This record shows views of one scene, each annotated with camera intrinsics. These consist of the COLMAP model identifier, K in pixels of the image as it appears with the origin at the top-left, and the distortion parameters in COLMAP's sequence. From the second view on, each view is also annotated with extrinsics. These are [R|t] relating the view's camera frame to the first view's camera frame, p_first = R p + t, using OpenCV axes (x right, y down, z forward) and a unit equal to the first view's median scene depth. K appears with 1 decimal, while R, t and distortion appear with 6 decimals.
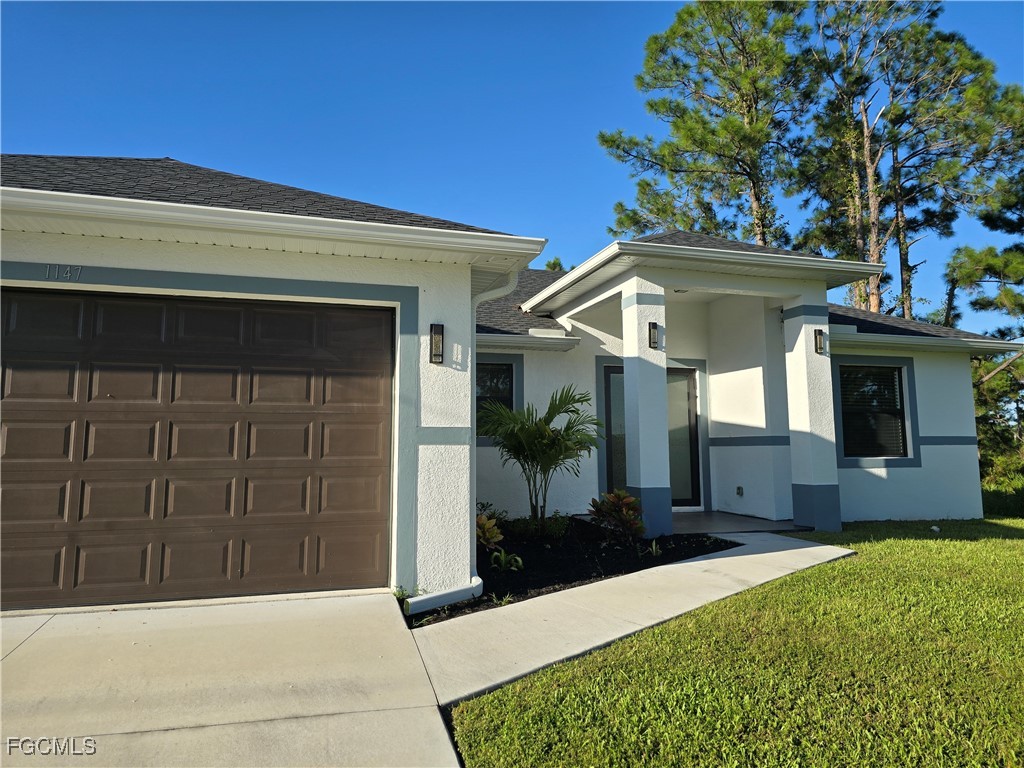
lens RADIAL K [[693.6, 0, 512.0], [0, 693.6, 384.0], [0, 0, 1]] dist [0.066192, -0.060185]
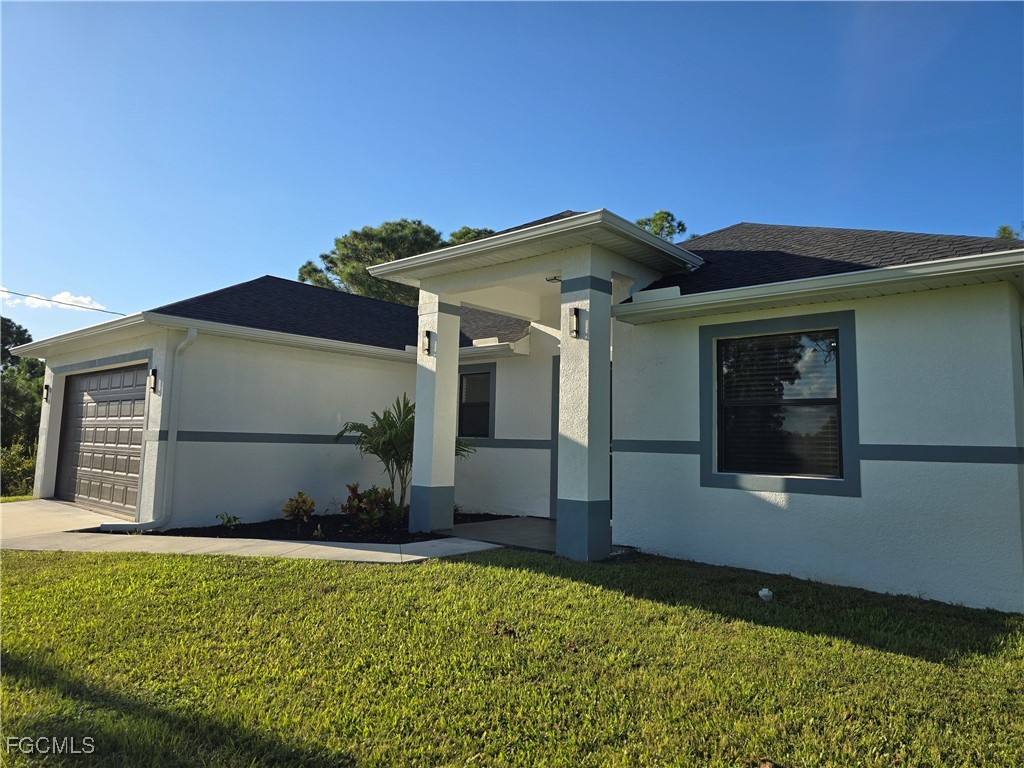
lens RADIAL K [[693.6, 0, 512.0], [0, 693.6, 384.0], [0, 0, 1]] dist [0.066192, -0.060185]
pose [[0.524360, -0.058599, -0.849478, 1.070323], [0.060531, 0.997671, -0.031457, 0.029725], [0.849342, -0.034925, 0.526686, 0.519926]]
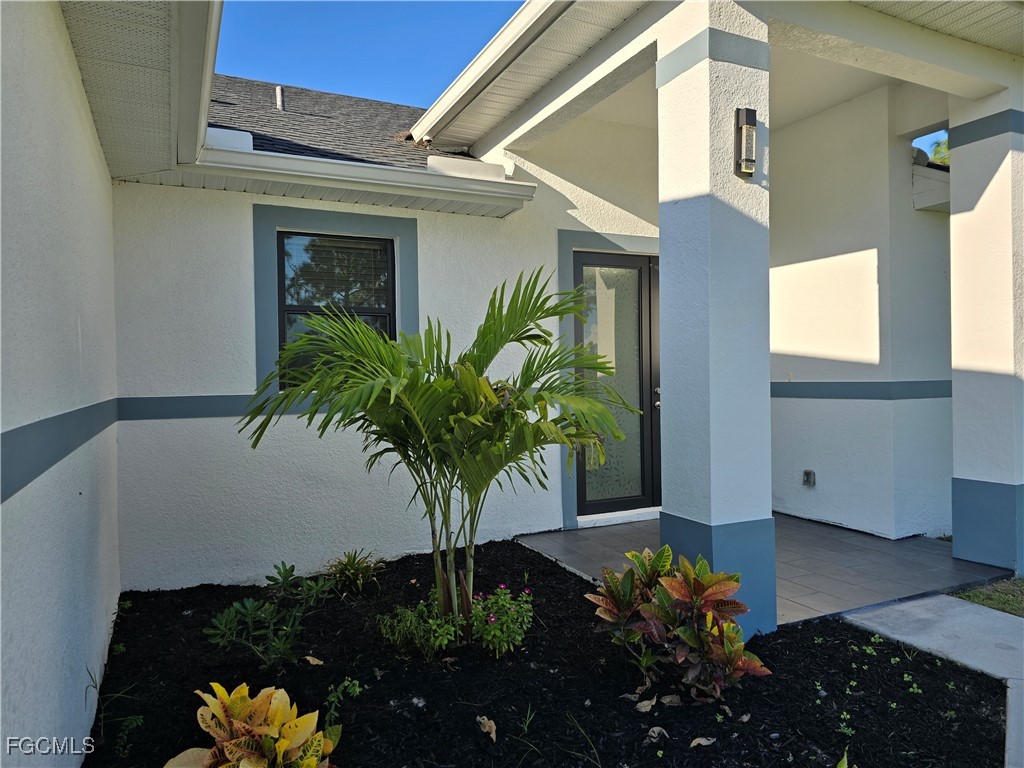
lens RADIAL K [[693.6, 0, 512.0], [0, 693.6, 384.0], [0, 0, 1]] dist [0.066192, -0.060185]
pose [[0.989040, -0.013396, 0.147037, 0.010398], [-0.002690, 0.994075, 0.108662, 0.019501], [-0.147622, -0.107867, 0.983144, 0.533431]]
